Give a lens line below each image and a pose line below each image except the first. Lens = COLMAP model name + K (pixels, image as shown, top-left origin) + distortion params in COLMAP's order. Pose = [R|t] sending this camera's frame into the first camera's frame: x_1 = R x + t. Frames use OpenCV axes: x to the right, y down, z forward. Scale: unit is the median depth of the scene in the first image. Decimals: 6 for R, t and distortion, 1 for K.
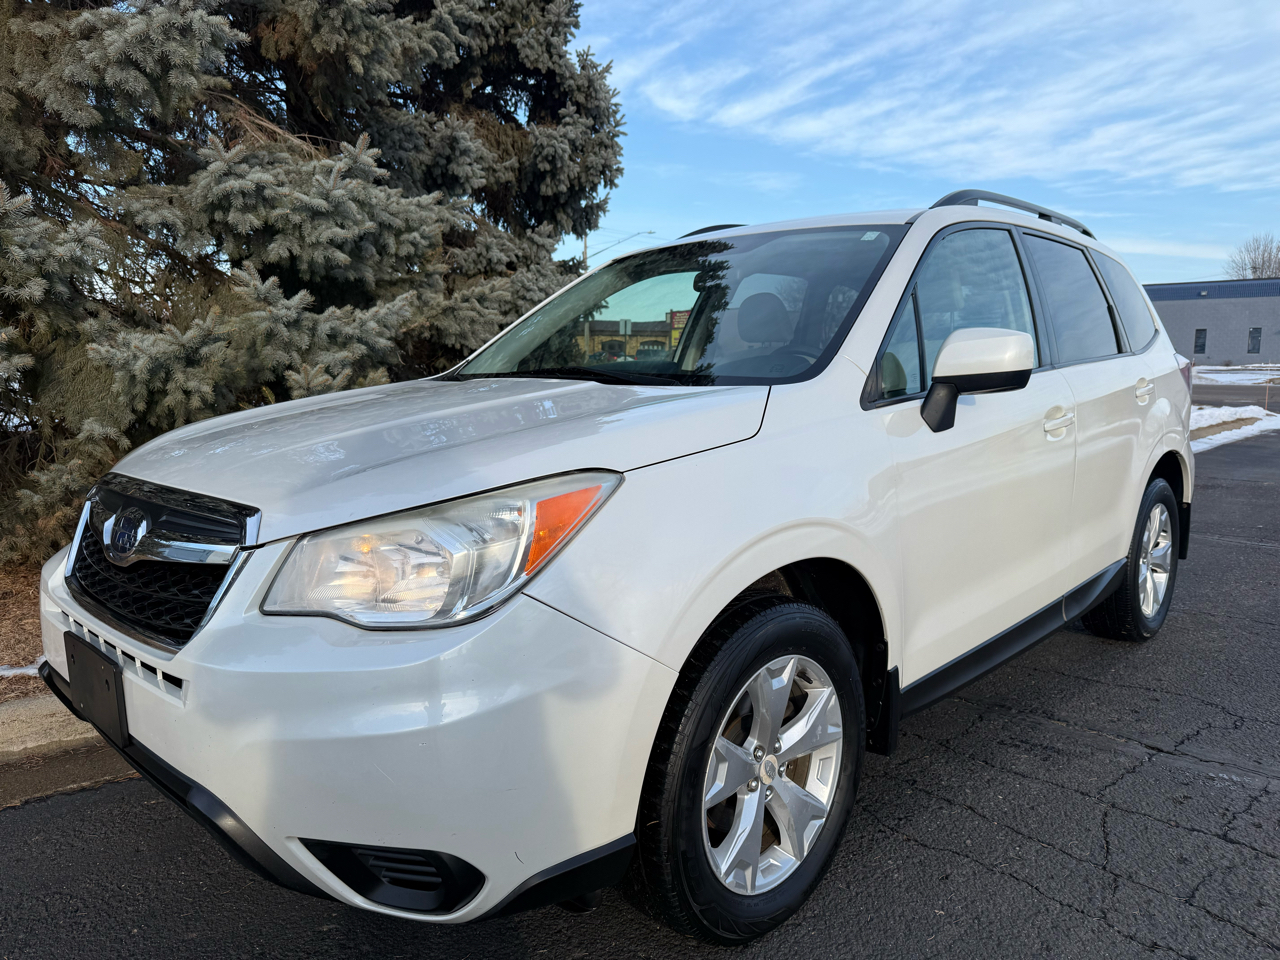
lens RADIAL K [[899.0, 0, 636.1], [0, 899.0, 495.9], [0, 0, 1]] dist [0.040622, -0.052451]
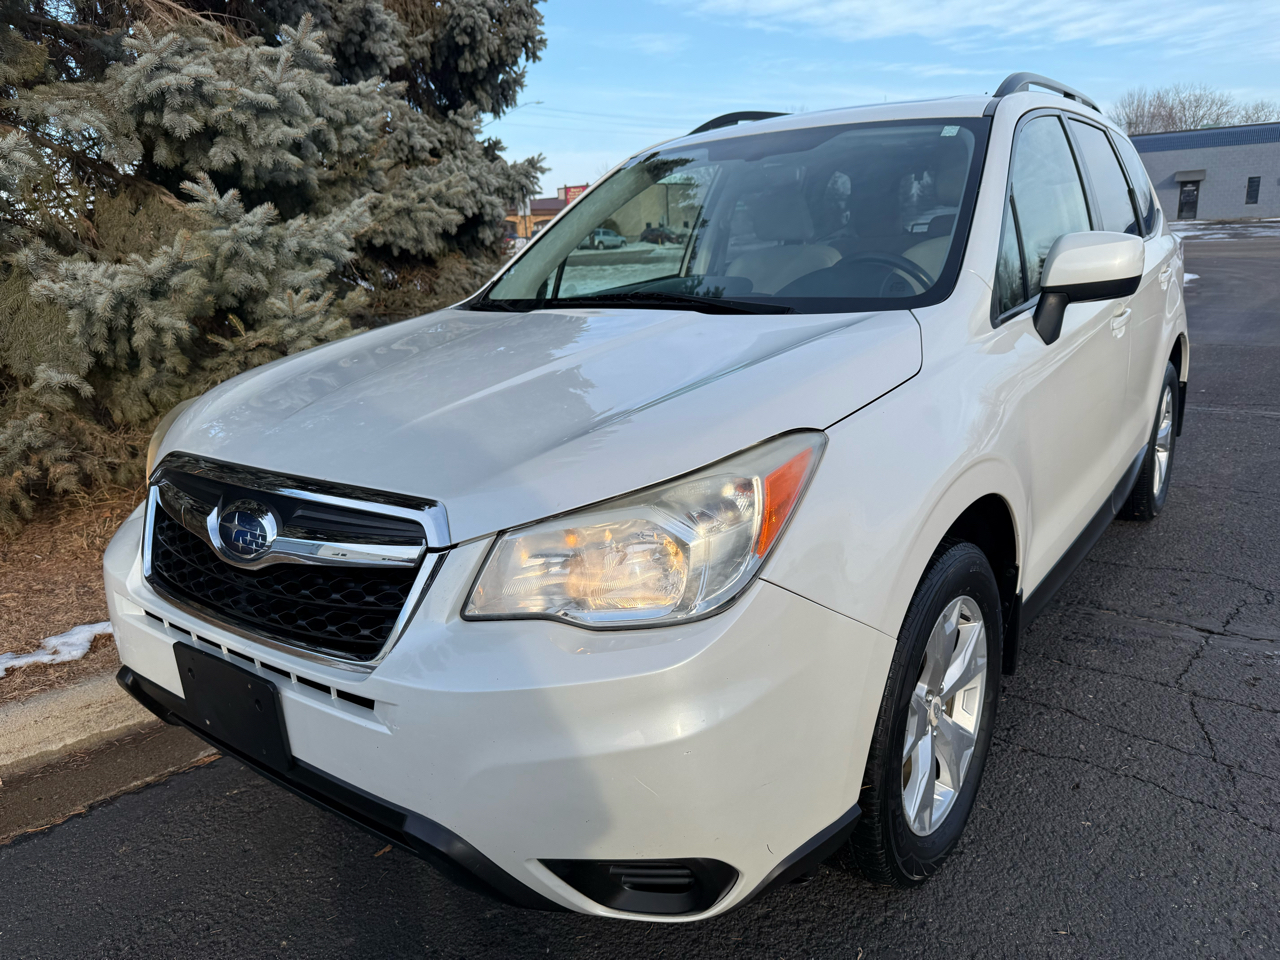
lens RADIAL K [[907.9, 0, 644.7], [0, 907.9, 493.1], [0, 0, 1]] dist [-0.004925, 0.002545]
pose [[0.991155, -0.075339, 0.109253, -0.112185], [0.061205, 0.989961, 0.127405, -0.033756], [-0.117755, -0.119591, 0.985815, 0.039964]]
